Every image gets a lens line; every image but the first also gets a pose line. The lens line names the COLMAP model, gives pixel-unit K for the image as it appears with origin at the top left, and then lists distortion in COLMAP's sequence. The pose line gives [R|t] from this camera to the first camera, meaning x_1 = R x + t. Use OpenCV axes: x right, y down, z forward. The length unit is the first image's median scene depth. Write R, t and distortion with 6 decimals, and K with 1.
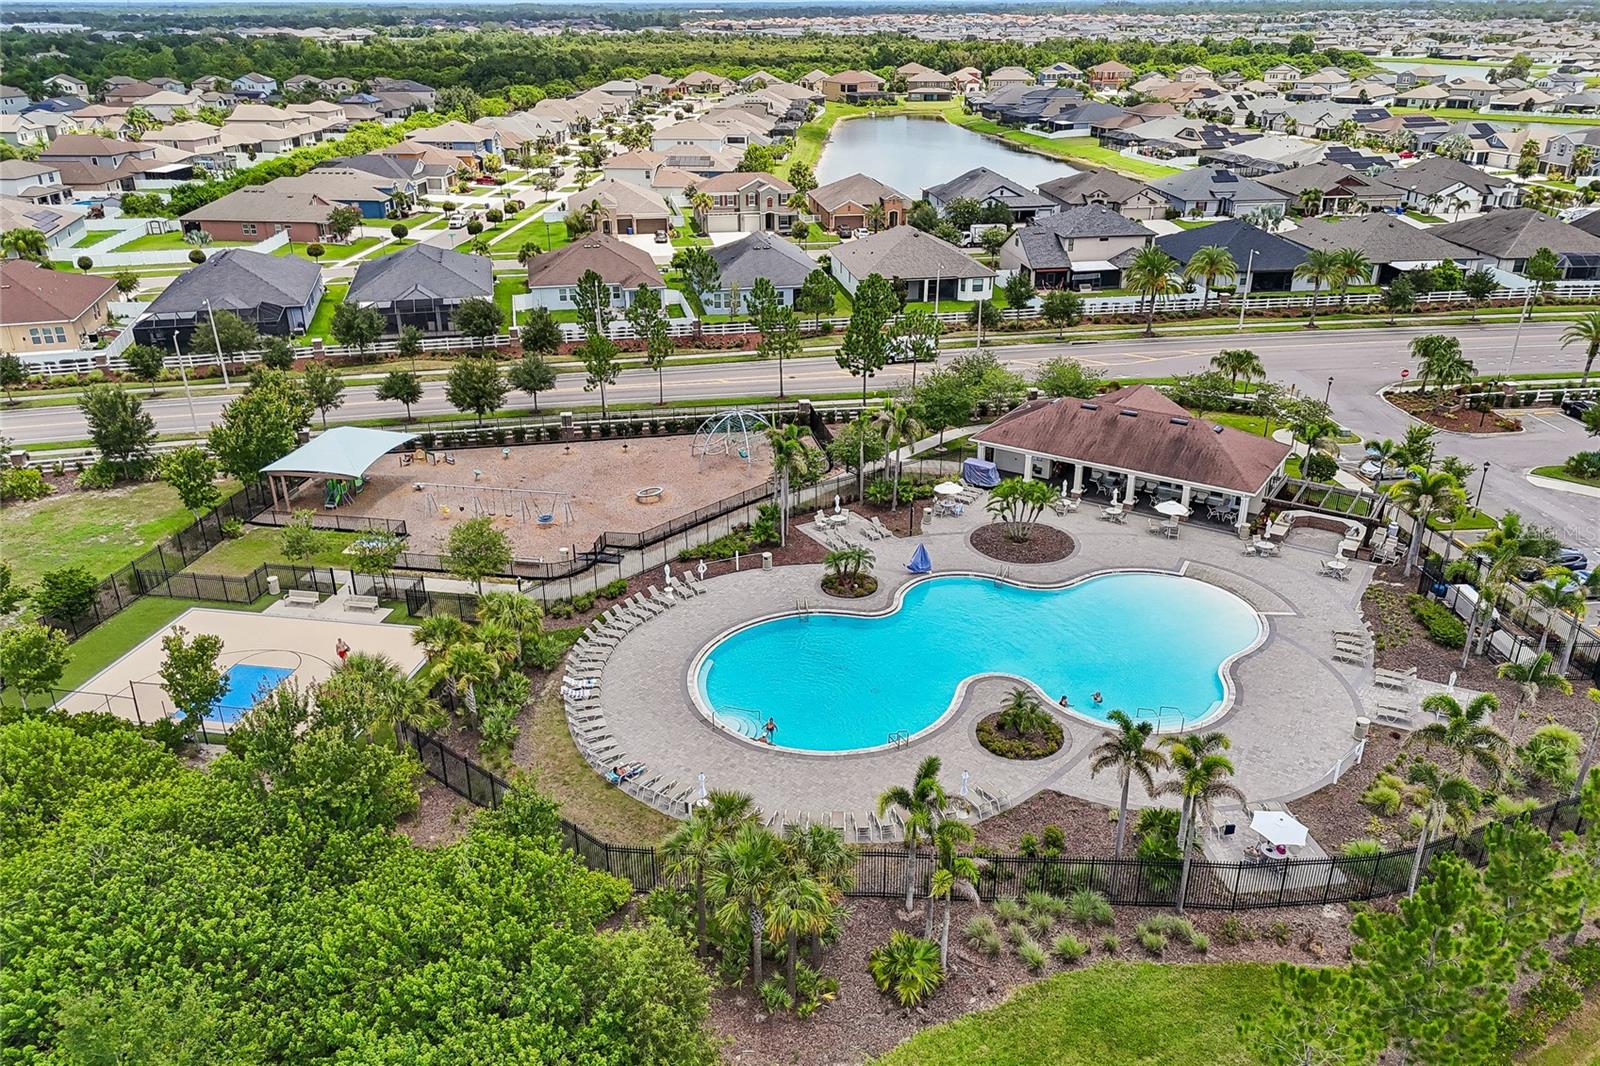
lens RADIAL K [[1170.3, 0, 803.0], [0, 1170.3, 535.6], [0, 0, 1]] dist [0.065480, -0.057611]
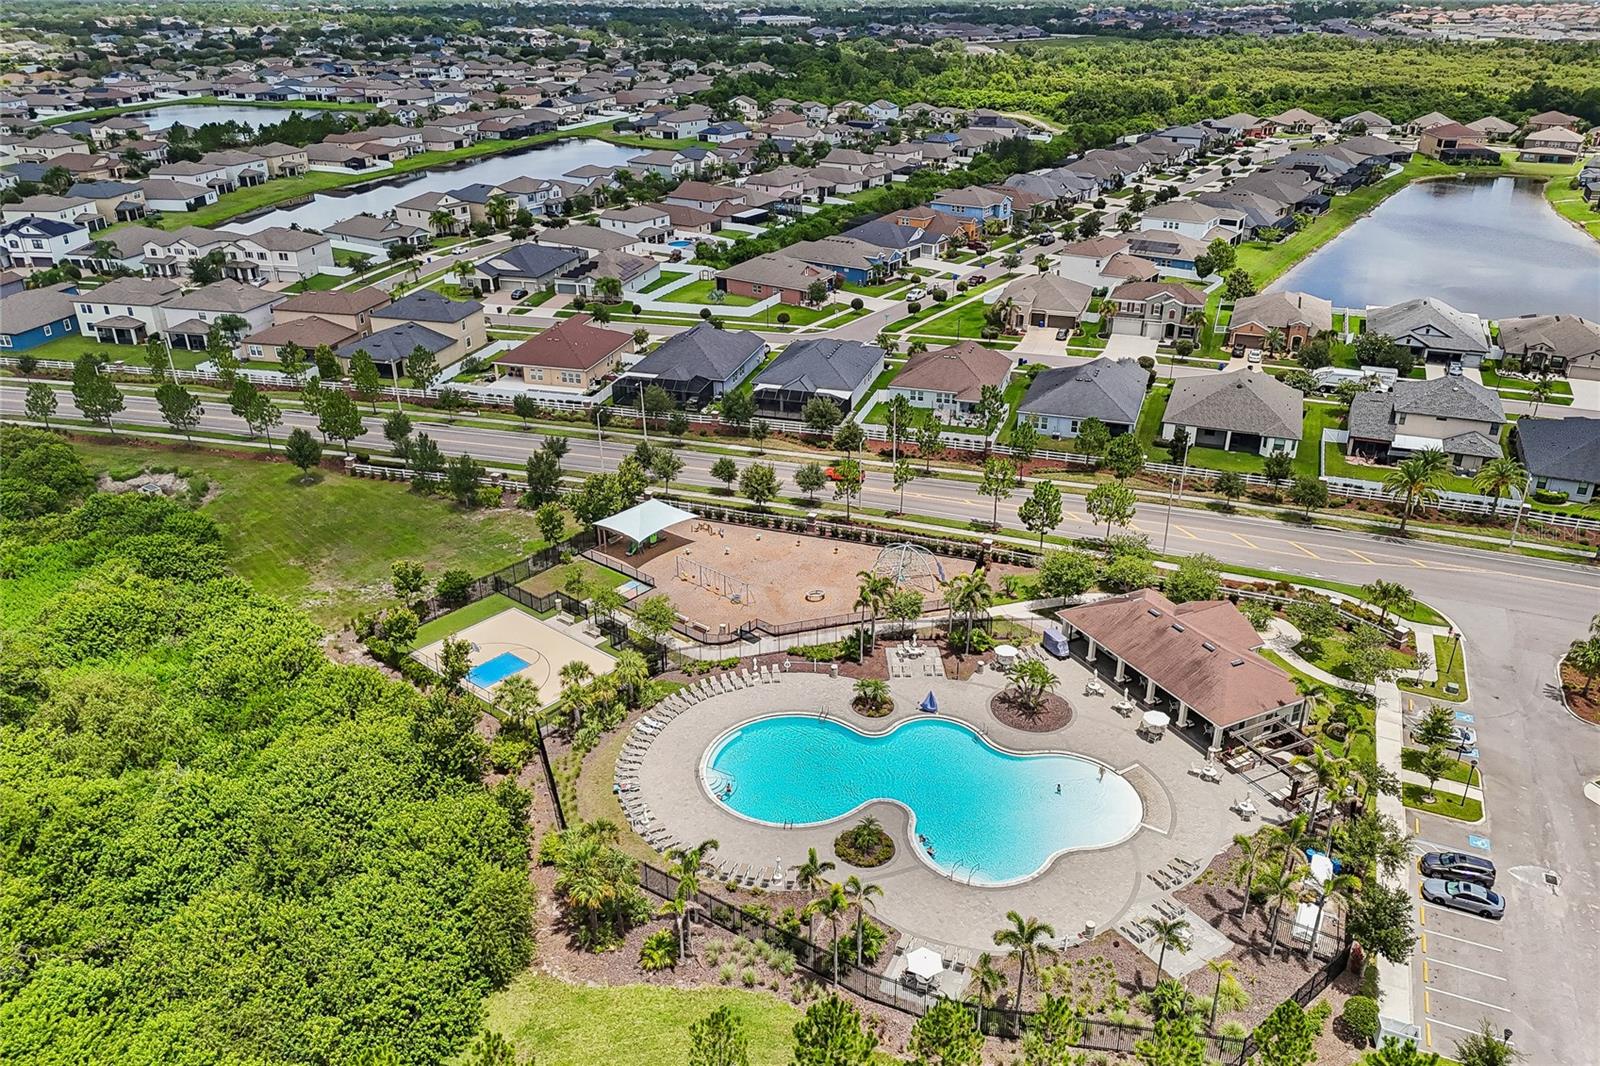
lens RADIAL K [[1170.3, 0, 804.9], [0, 1170.3, 539.9], [0, 0, 1]] dist [0.065480, -0.057611]
pose [[0.862698, 0.219065, -0.455811, 0.283631], [-0.208376, 0.975222, 0.074309, -0.119459], [0.460795, 0.030873, 0.886969, -0.137909]]
